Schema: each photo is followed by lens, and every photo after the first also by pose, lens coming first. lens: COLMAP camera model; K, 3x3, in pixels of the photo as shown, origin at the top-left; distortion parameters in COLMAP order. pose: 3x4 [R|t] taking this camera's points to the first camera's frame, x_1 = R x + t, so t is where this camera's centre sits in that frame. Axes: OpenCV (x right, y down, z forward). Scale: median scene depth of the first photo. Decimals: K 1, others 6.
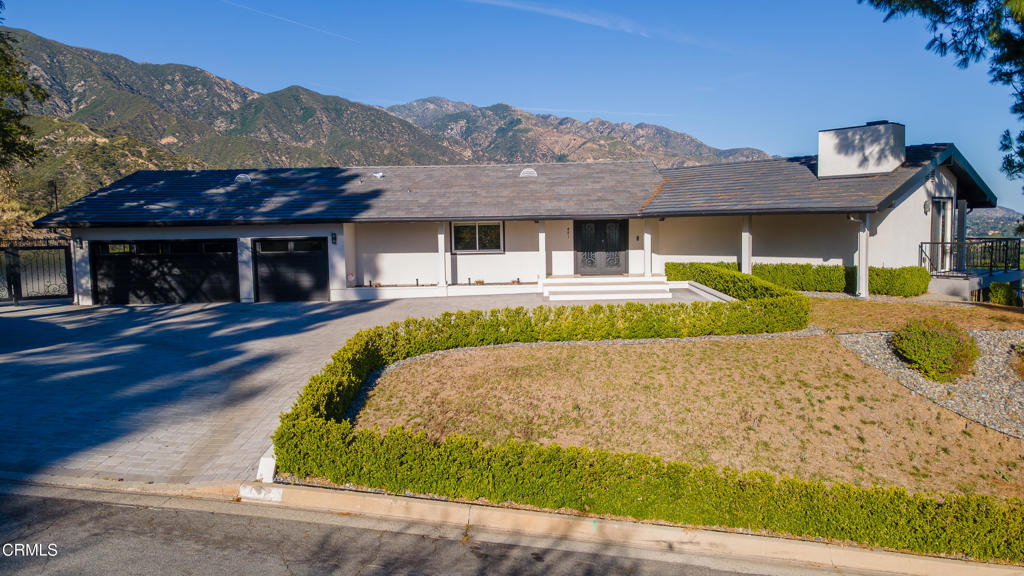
lens RADIAL K [[748.8, 0, 502.0], [0, 748.8, 288.9], [0, 0, 1]] dist [0.024090, 0.070157]
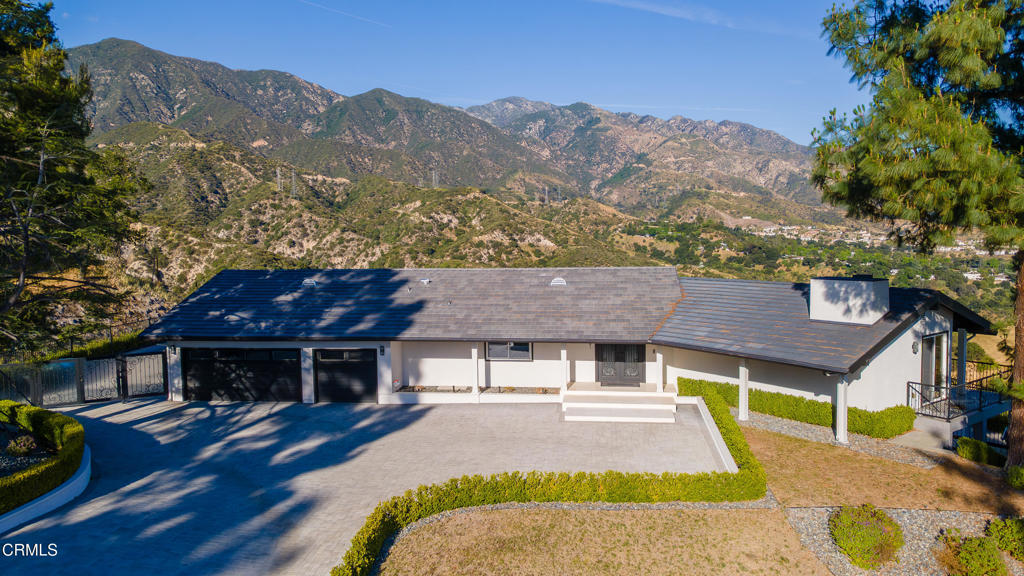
lens RADIAL K [[748.8, 0, 502.0], [0, 748.8, 288.9], [0, 0, 1]] dist [0.024090, 0.070157]
pose [[0.994681, 0.011558, -0.102348, 0.071900], [-0.011393, 0.999933, 0.002198, -0.159990], [0.102367, -0.001020, 0.994746, -0.115883]]
